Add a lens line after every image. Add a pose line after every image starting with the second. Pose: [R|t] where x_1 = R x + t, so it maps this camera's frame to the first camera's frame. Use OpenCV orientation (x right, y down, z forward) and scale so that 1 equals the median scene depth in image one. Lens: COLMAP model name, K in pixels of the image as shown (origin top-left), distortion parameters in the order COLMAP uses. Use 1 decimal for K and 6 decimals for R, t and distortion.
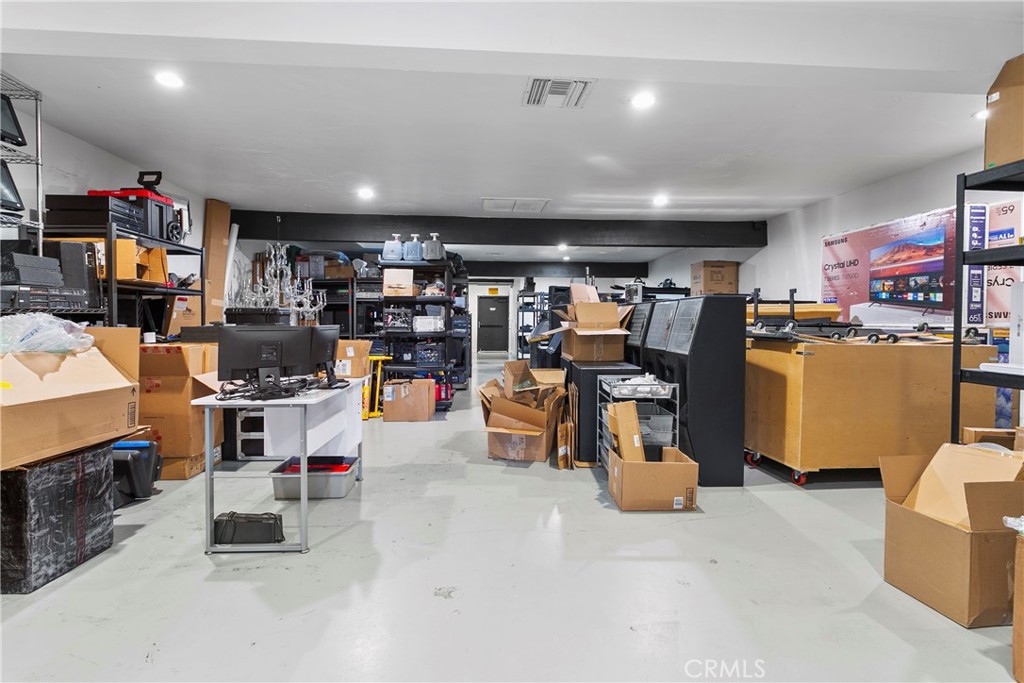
lens RADIAL K [[528.8, 0, 504.3], [0, 528.8, 335.2], [0, 0, 1]] dist [0.029705, 0.000385]
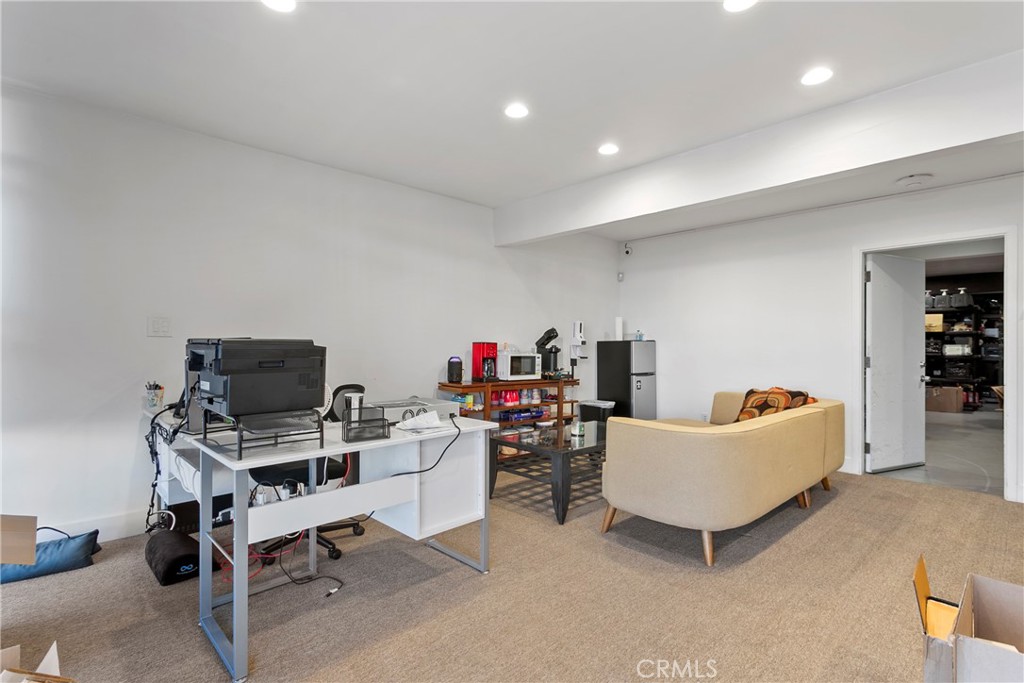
lens RADIAL K [[498.4, 0, 505.4], [0, 498.4, 337.4], [0, 0, 1]] dist [0.011404, 0.000044]
pose [[0.637373, -0.009998, -0.770491, 0.130203], [-0.022886, 0.999229, -0.031899, 0.015991], [0.770216, 0.037965, 0.636653, -0.827480]]
